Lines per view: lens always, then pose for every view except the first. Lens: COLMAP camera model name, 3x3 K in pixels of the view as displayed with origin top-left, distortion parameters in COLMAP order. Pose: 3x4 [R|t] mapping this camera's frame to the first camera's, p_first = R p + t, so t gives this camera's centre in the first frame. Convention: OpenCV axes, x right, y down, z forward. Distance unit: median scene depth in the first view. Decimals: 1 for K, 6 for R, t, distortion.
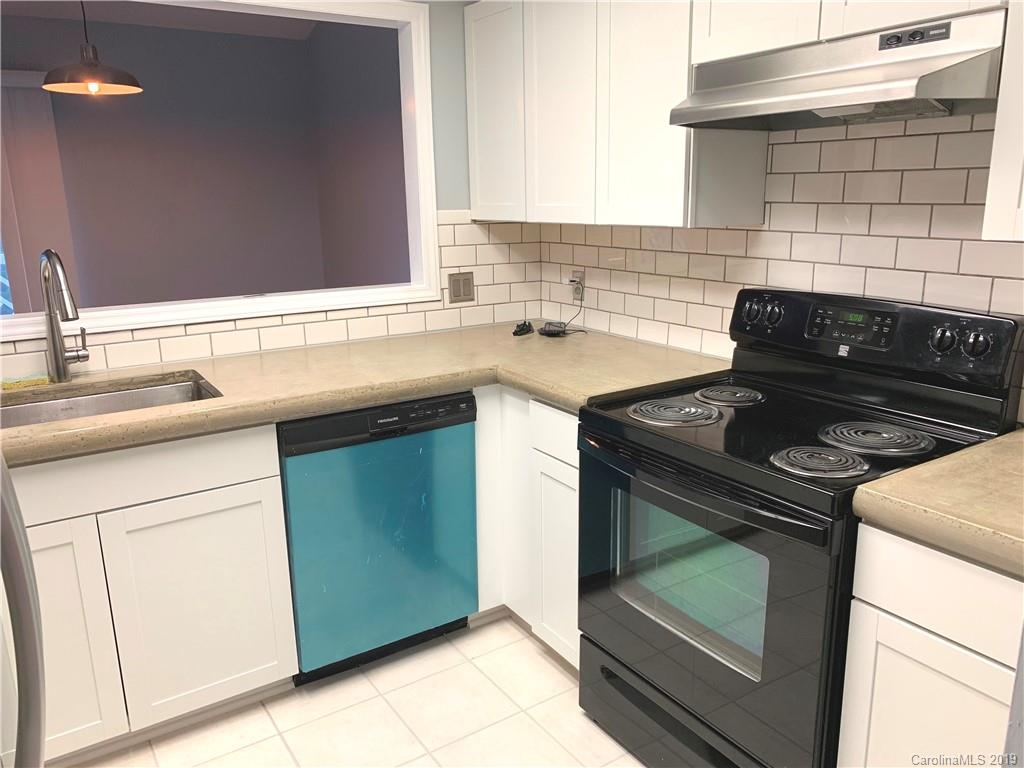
lens RADIAL K [[786.4, 0, 508.5], [0, 786.4, 381.1], [0, 0, 1]] dist [0.033495, -0.050744]
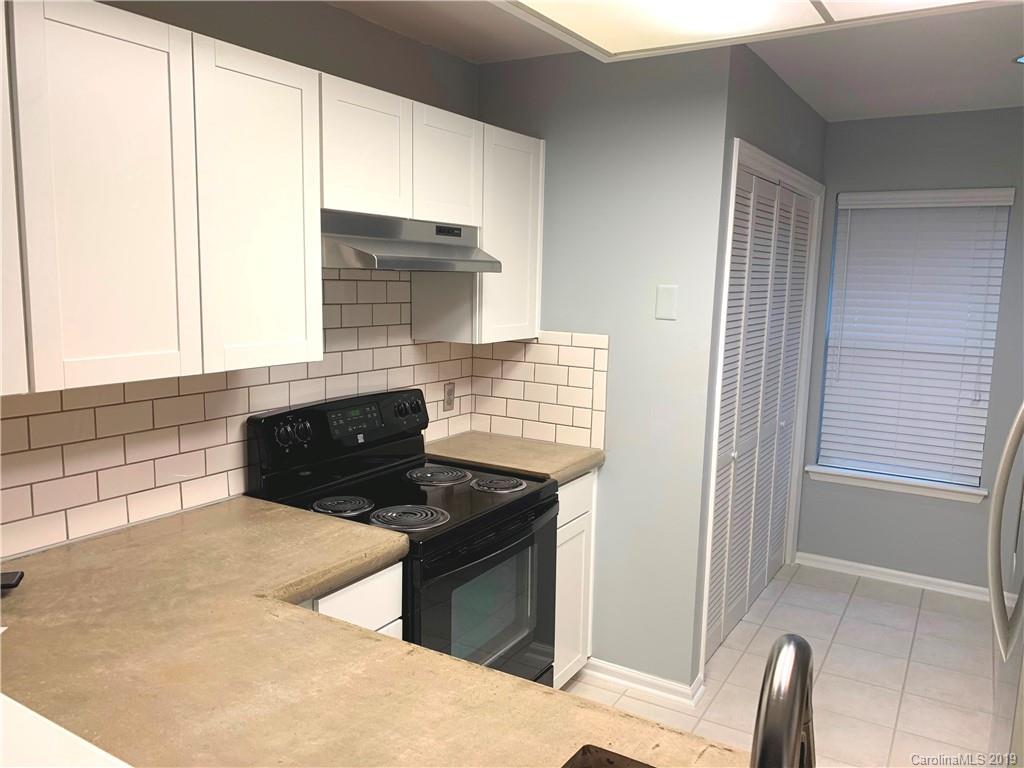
lens RADIAL K [[780.5, 0, 512.0], [0, 780.5, 384.0], [0, 0, 1]] dist [0.026202, -0.009917]
pose [[-0.440353, -0.114634, 0.890476, -0.802276], [0.195896, 0.955651, 0.219898, -0.348287], [-0.876193, 0.271274, -0.398368, 1.226218]]
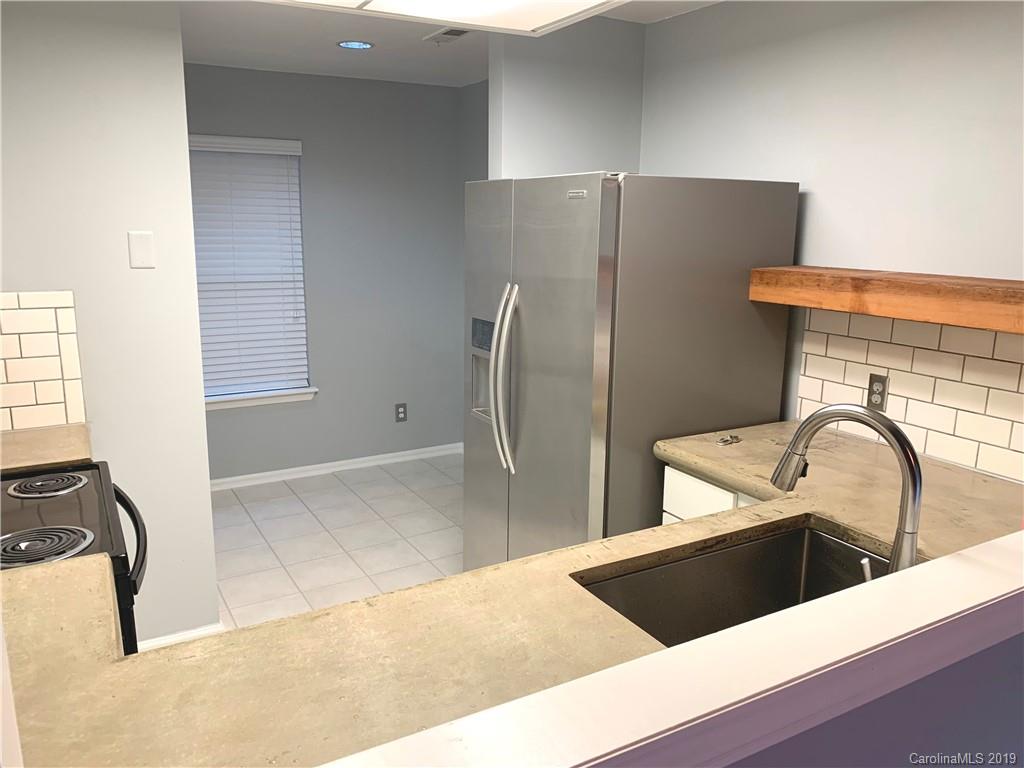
lens RADIAL K [[780.5, 0, 512.0], [0, 780.5, 384.0], [0, 0, 1]] dist [0.026202, -0.009917]
pose [[-0.998643, 0.000232, 0.052078, -0.319936], [0.022580, 0.903042, 0.428959, -0.481537], [-0.046929, 0.429553, -0.901822, 1.668831]]
